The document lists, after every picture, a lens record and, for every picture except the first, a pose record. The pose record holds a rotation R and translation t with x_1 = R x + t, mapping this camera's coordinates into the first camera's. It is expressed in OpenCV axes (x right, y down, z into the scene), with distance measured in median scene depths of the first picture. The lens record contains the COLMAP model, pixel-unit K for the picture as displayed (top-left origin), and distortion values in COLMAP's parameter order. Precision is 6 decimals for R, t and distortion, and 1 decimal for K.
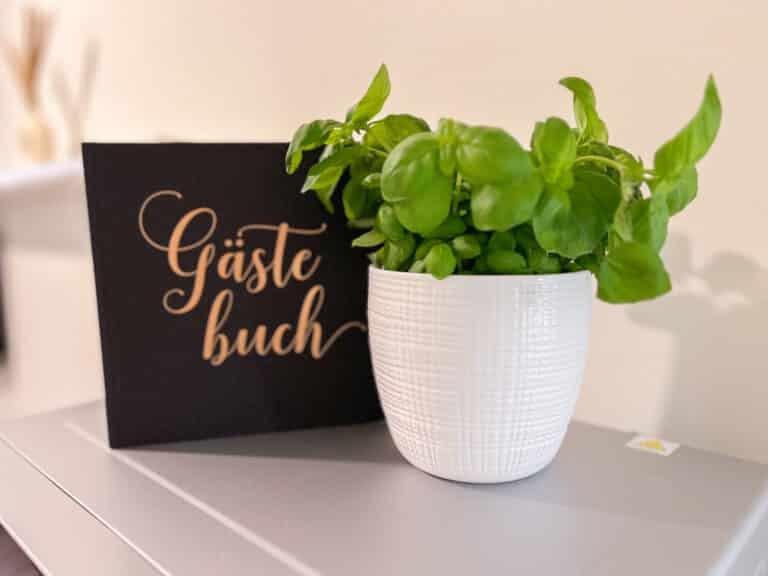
lens RADIAL K [[587.0, 0, 392.4], [0, 587.0, 283.9], [0, 0, 1]] dist [0.047616, -0.005929]
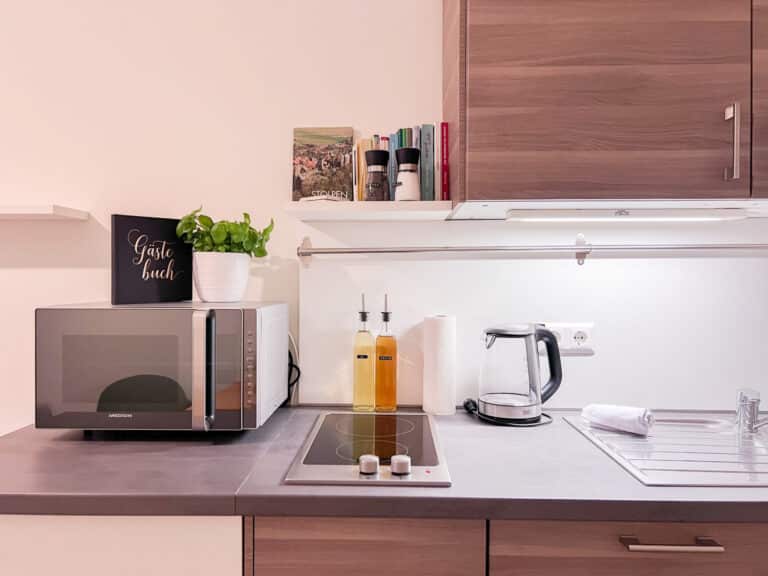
lens RADIAL K [[587.0, 0, 384.3], [0, 587.0, 287.1], [0, 0, 1]] dist [0.047616, -0.005929]
pose [[0.757914, 0.010236, 0.652275, -1.528670], [0.055613, 0.995223, -0.080238, 0.543661], [-0.649980, 0.097089, 0.753724, -2.561713]]
